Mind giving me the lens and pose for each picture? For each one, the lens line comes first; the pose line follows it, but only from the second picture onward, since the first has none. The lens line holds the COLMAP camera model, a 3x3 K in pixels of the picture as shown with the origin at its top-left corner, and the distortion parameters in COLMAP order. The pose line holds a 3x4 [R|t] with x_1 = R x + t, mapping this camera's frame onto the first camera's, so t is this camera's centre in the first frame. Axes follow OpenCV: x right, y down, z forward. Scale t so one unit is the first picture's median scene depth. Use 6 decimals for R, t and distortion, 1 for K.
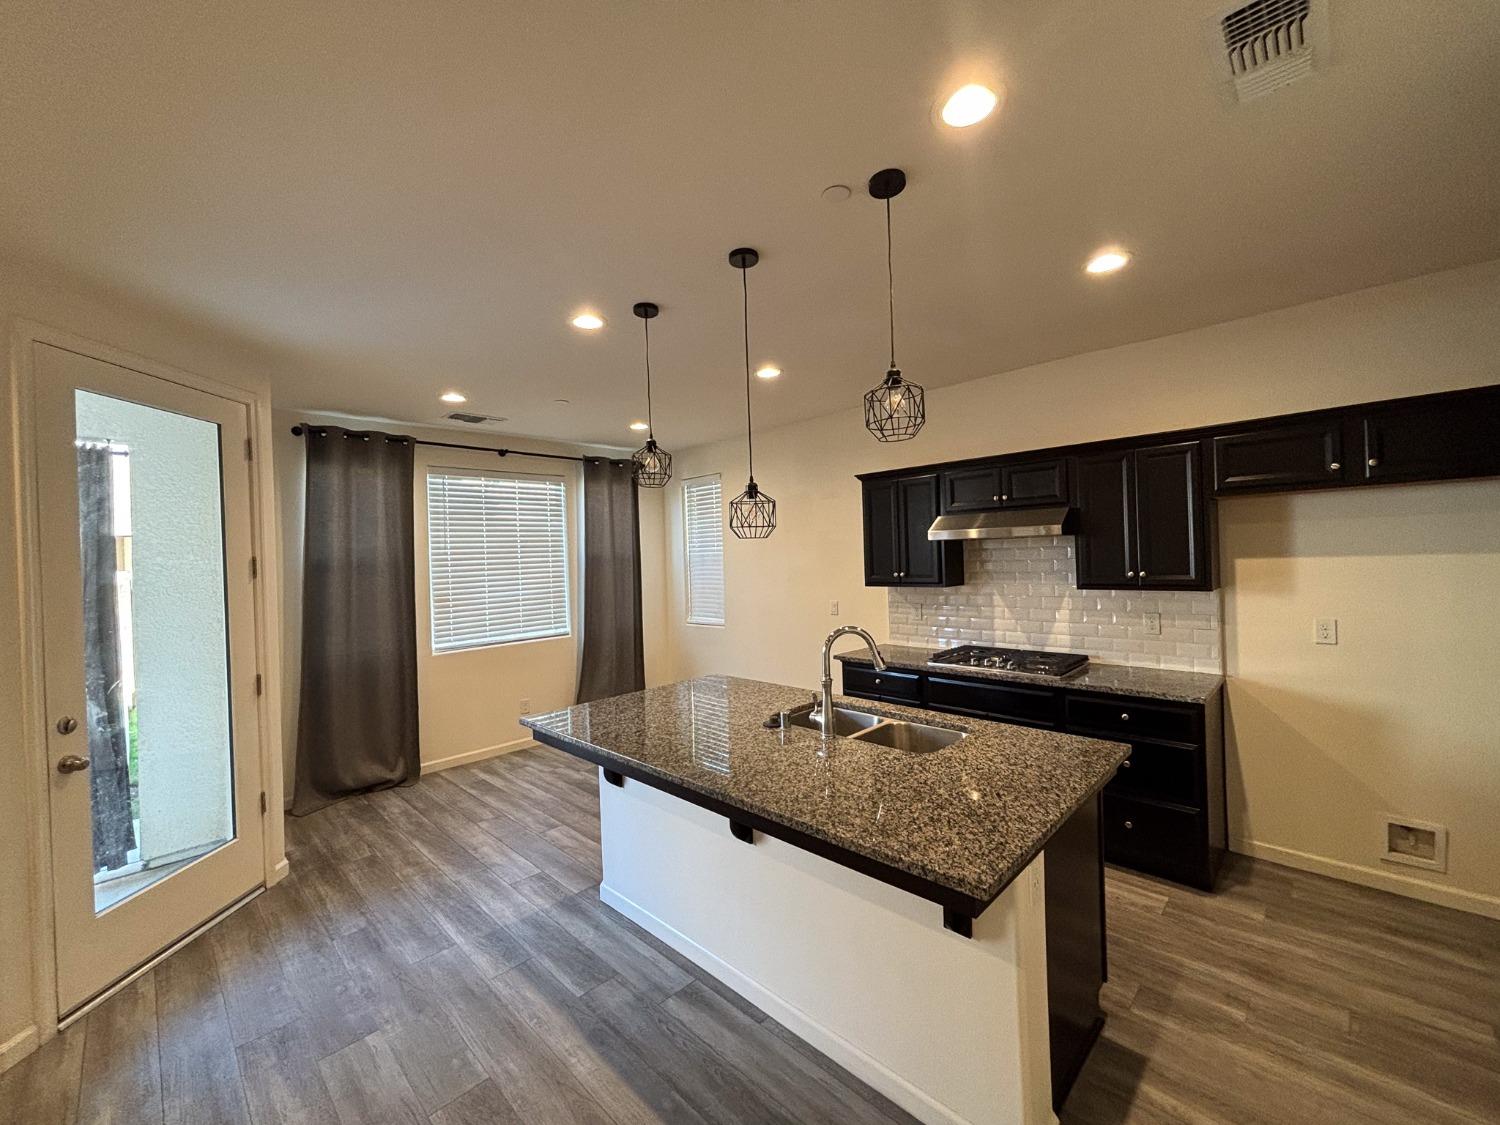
lens RADIAL K [[606.7, 0, 753.7], [0, 606.7, 556.2], [0, 0, 1]] dist [0.001324, 0.000089]
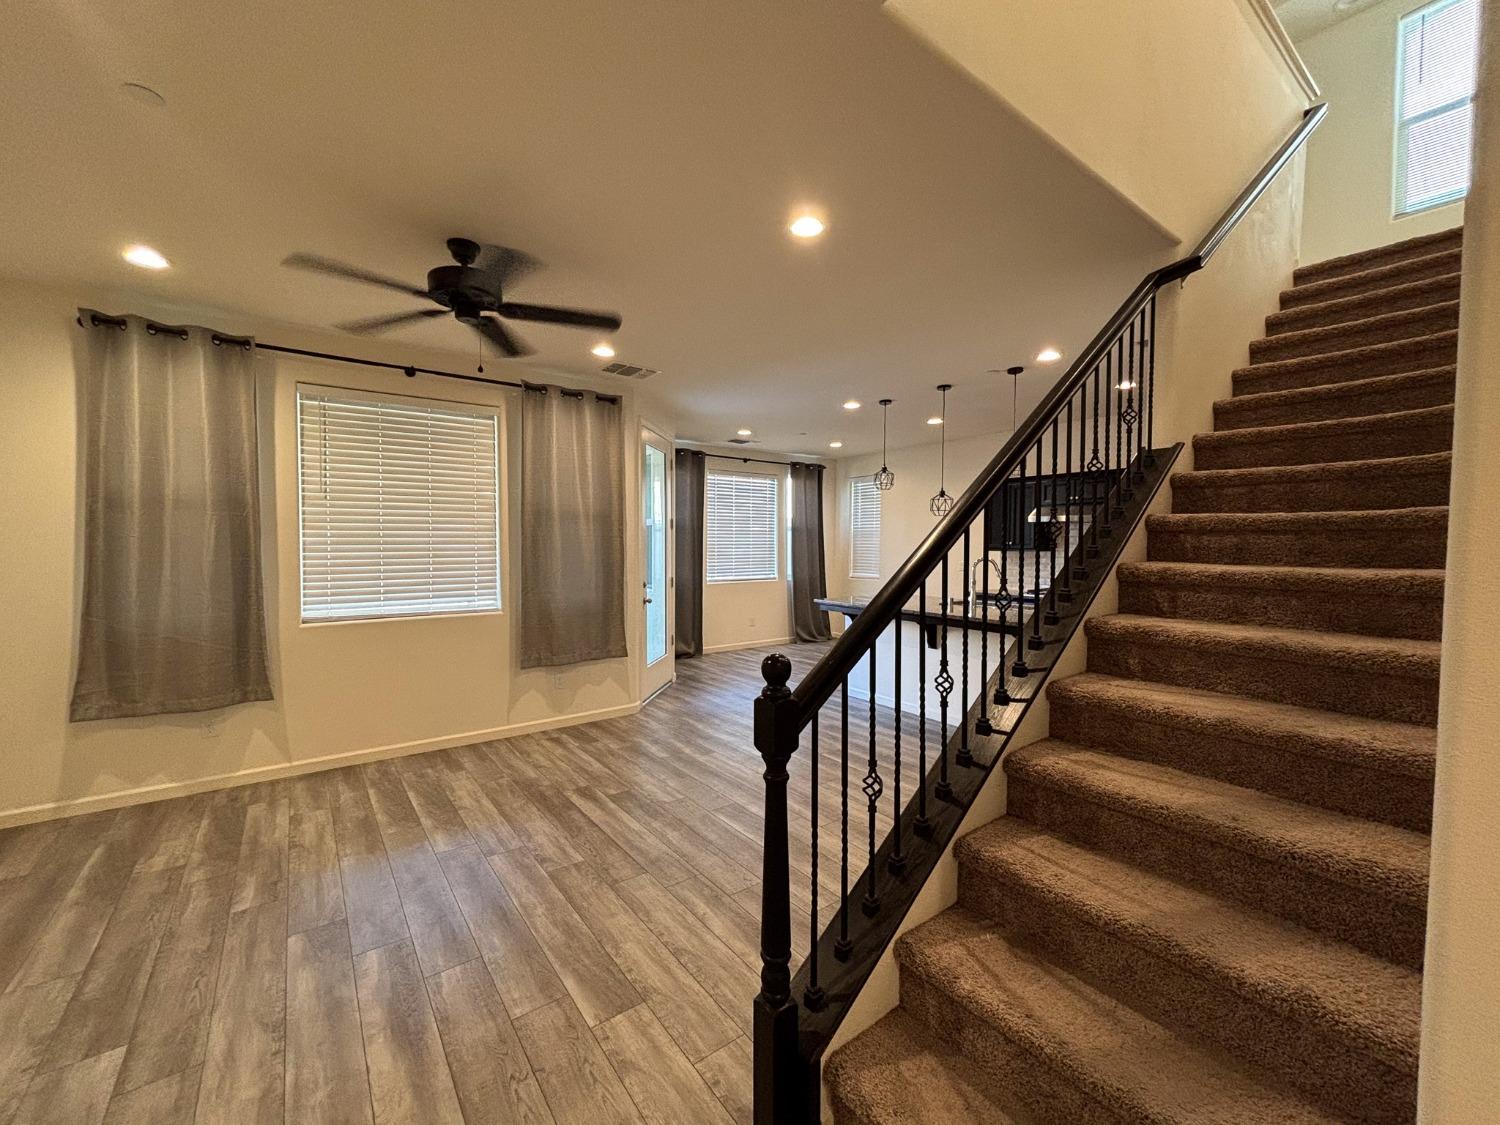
lens RADIAL K [[606.7, 0, 741.6], [0, 606.7, 564.1], [0, 0, 1]] dist [0.001324, 0.000089]
pose [[0.985009, 0.041654, -0.167398, -0.151517], [-0.035171, 0.998519, 0.041508, 0.035172], [0.168879, -0.034998, 0.985015, -0.576642]]
